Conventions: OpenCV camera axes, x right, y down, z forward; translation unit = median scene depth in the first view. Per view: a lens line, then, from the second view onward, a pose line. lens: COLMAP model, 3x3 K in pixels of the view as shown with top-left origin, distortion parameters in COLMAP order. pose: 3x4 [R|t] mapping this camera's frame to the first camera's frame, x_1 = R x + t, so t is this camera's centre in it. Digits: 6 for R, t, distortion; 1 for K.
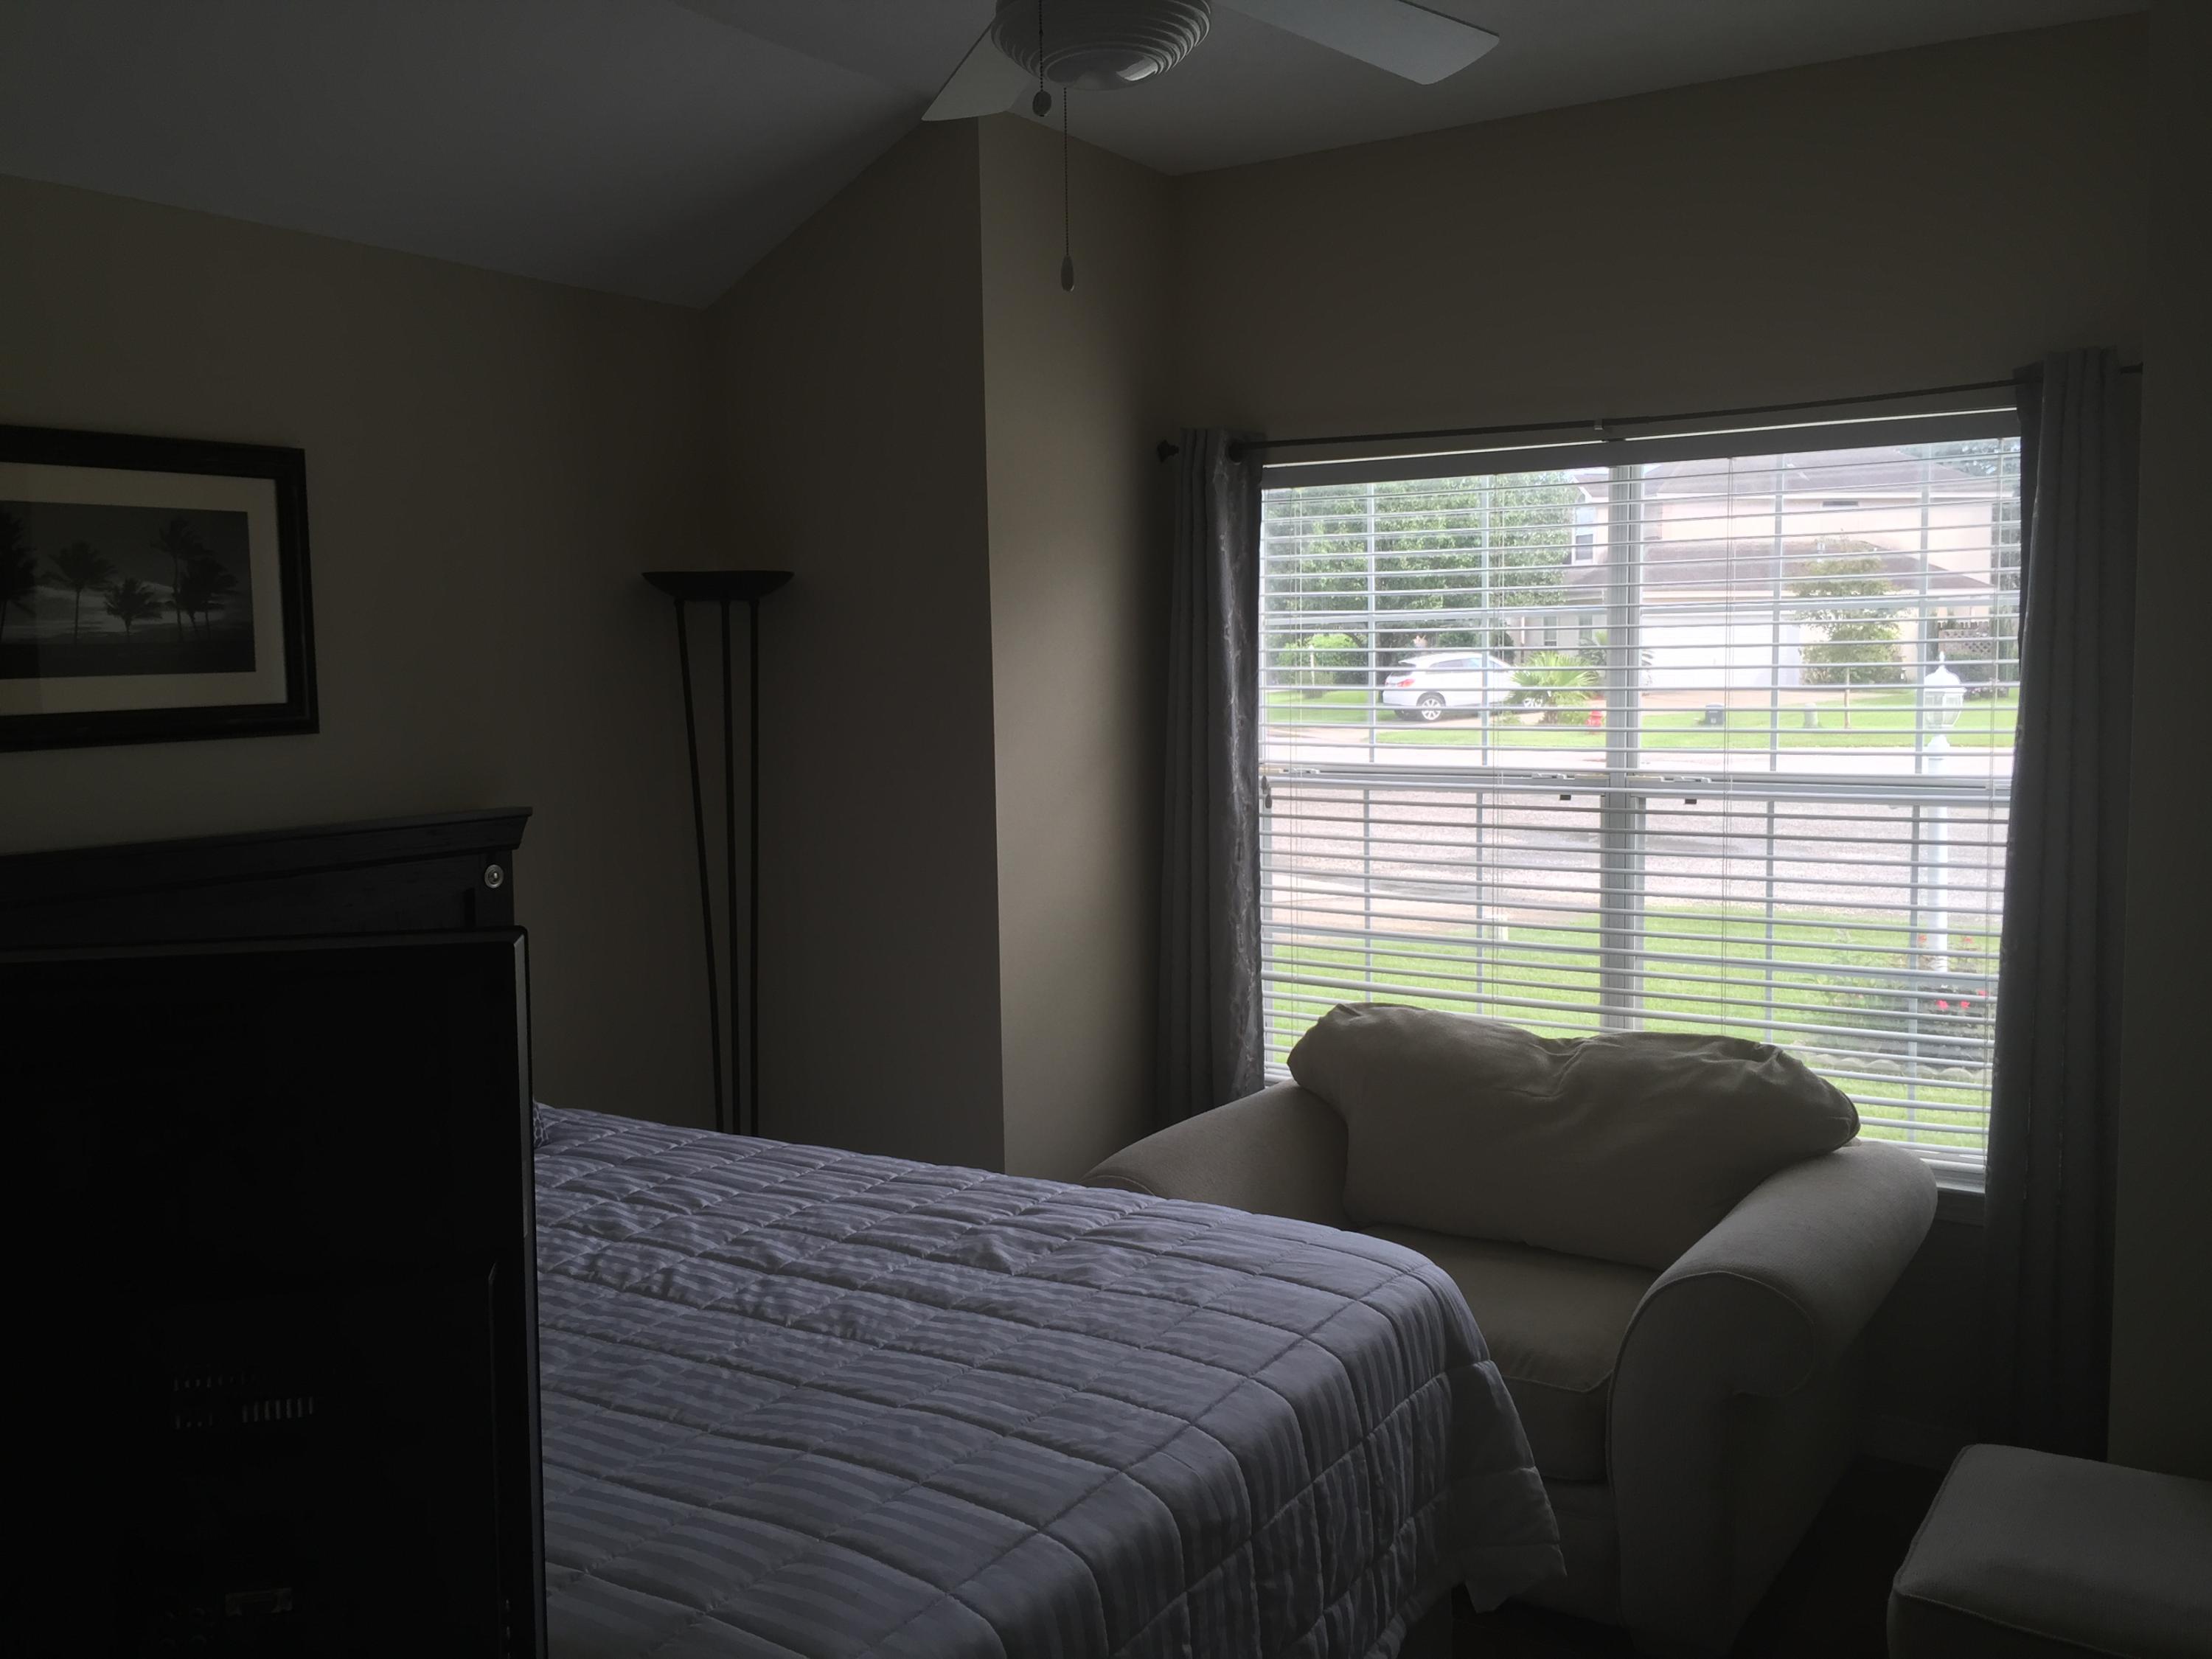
lens RADIAL K [[1903.0, 0, 1114.6], [0, 1903.0, 828.3], [0, 0, 1]] dist [0.065540, -0.081713]
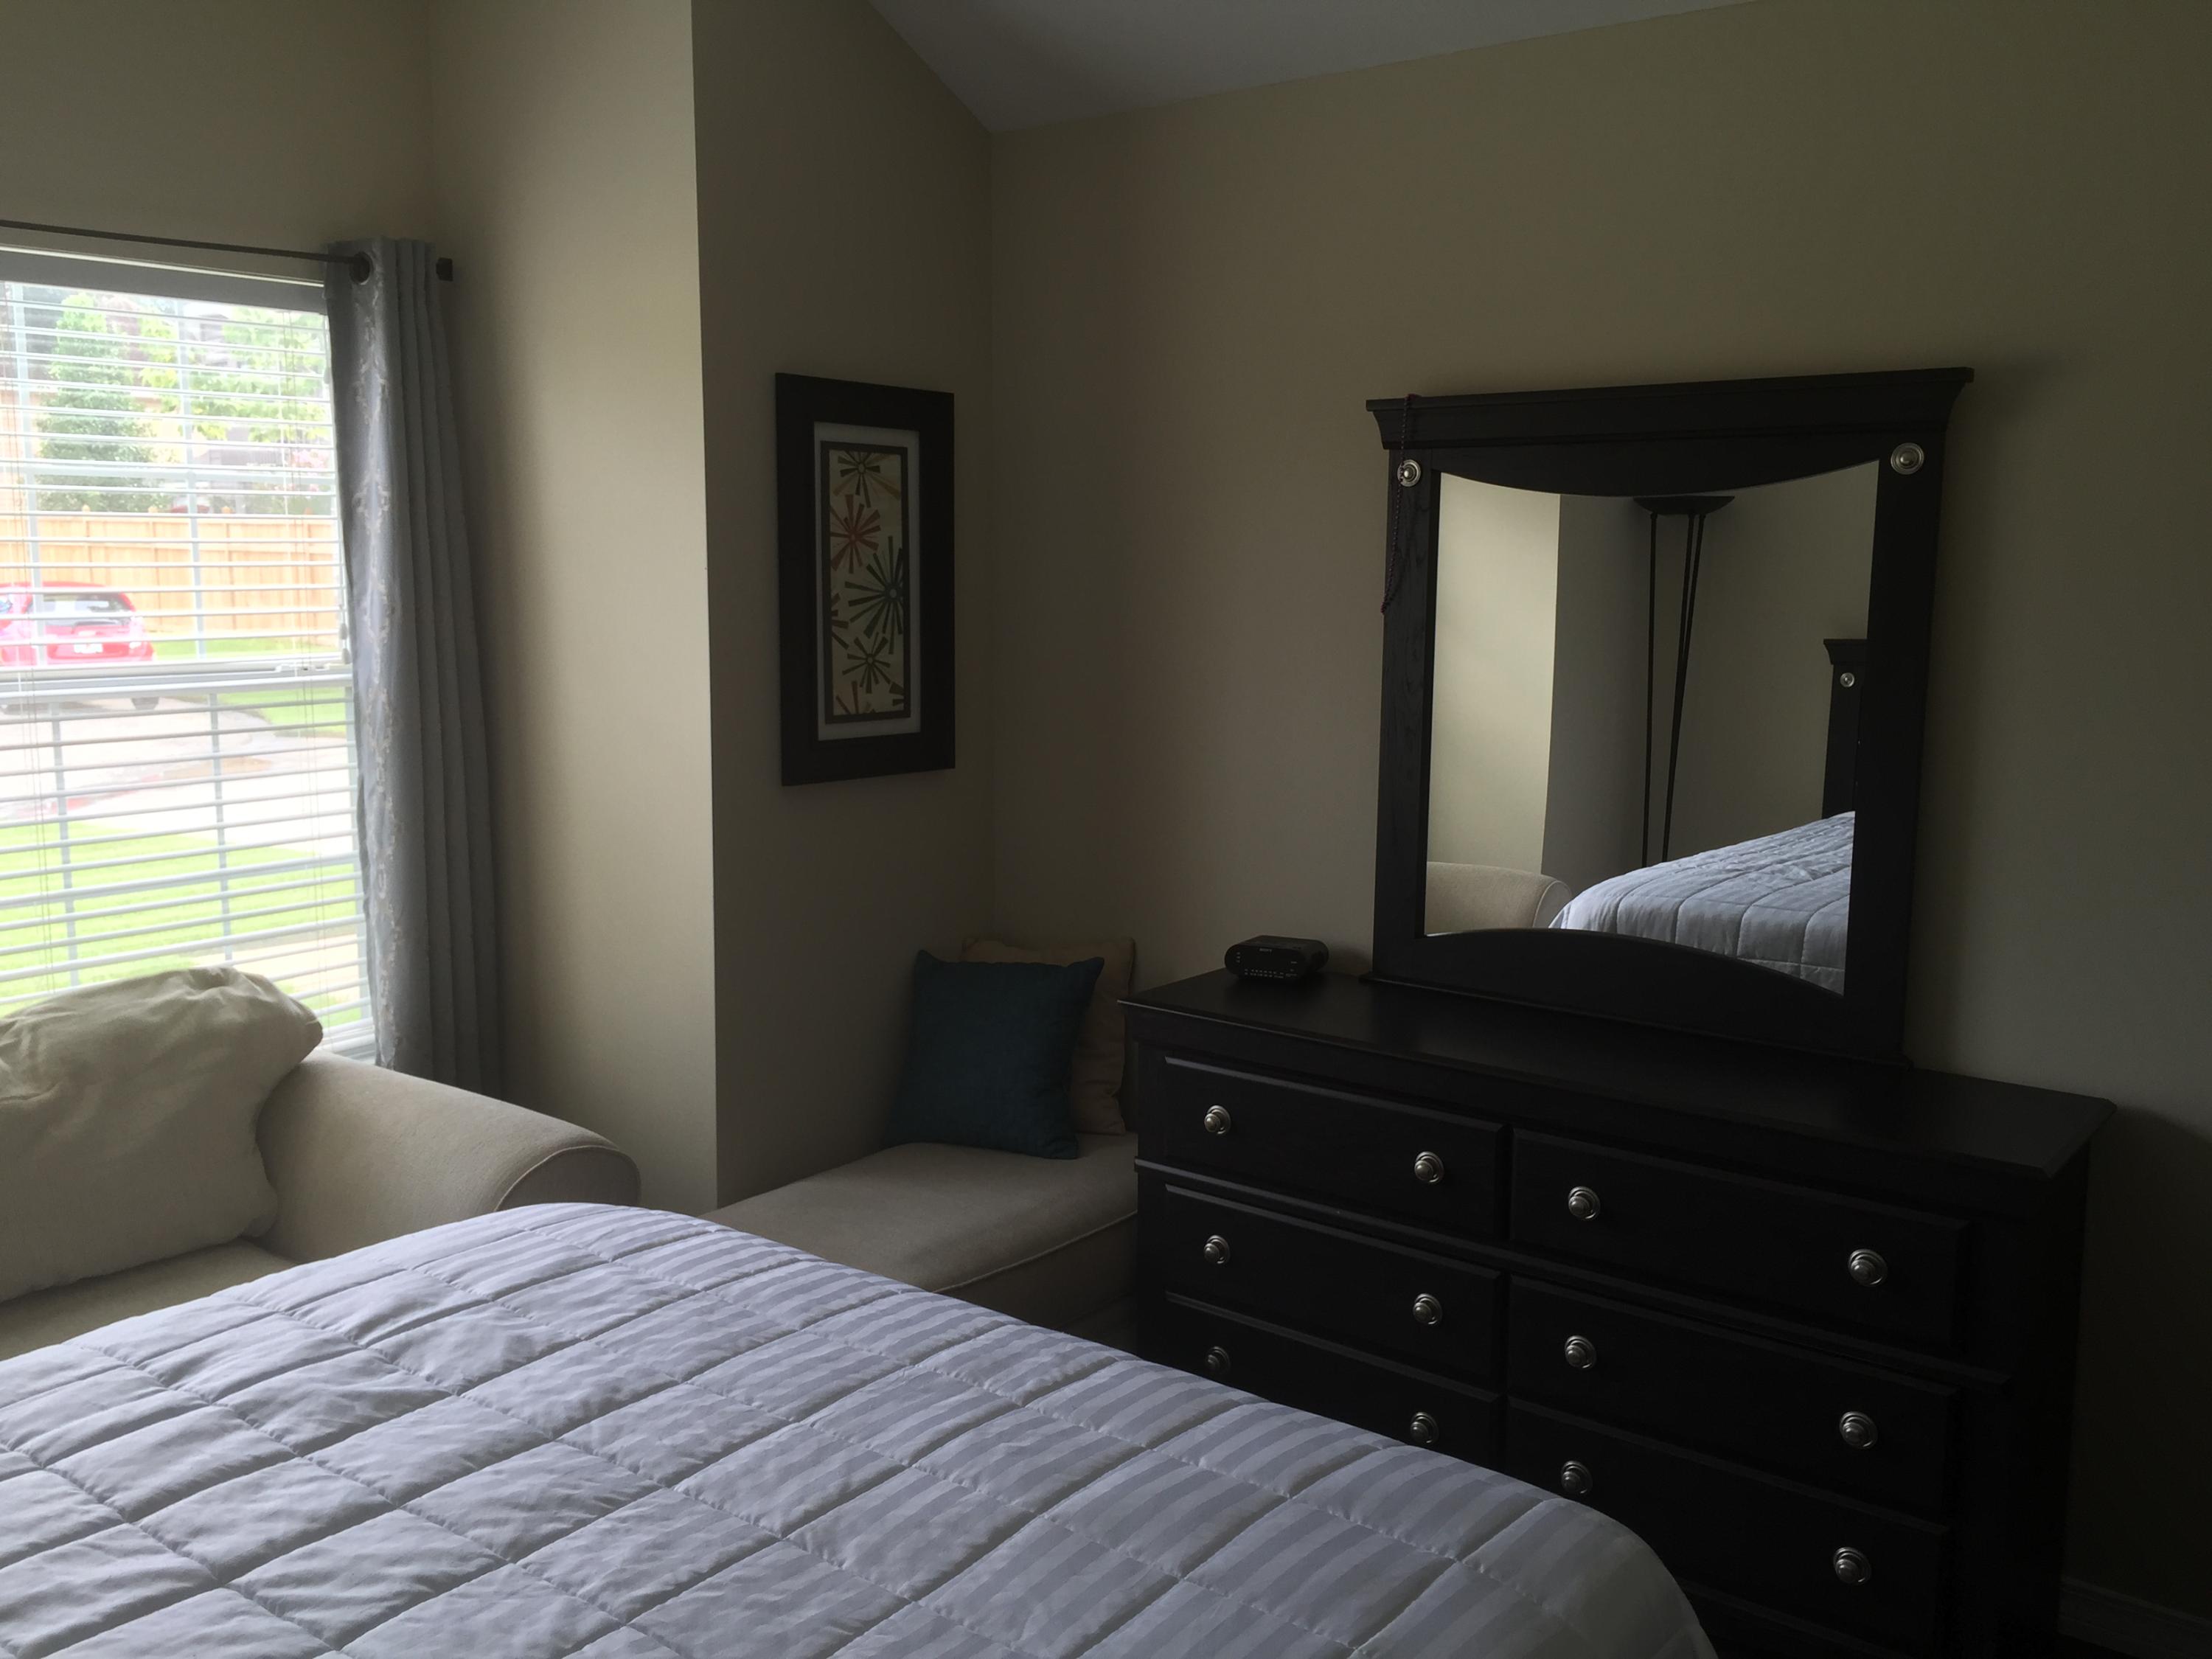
lens RADIAL K [[1903.0, 0, 1112.9], [0, 1903.0, 830.5], [0, 0, 1]] dist [0.065540, -0.081713]
pose [[0.117330, -0.136448, 0.983675, -0.704531], [0.089199, 0.987960, 0.126403, -0.037925], [-0.989079, 0.072912, 0.128088, 0.671760]]
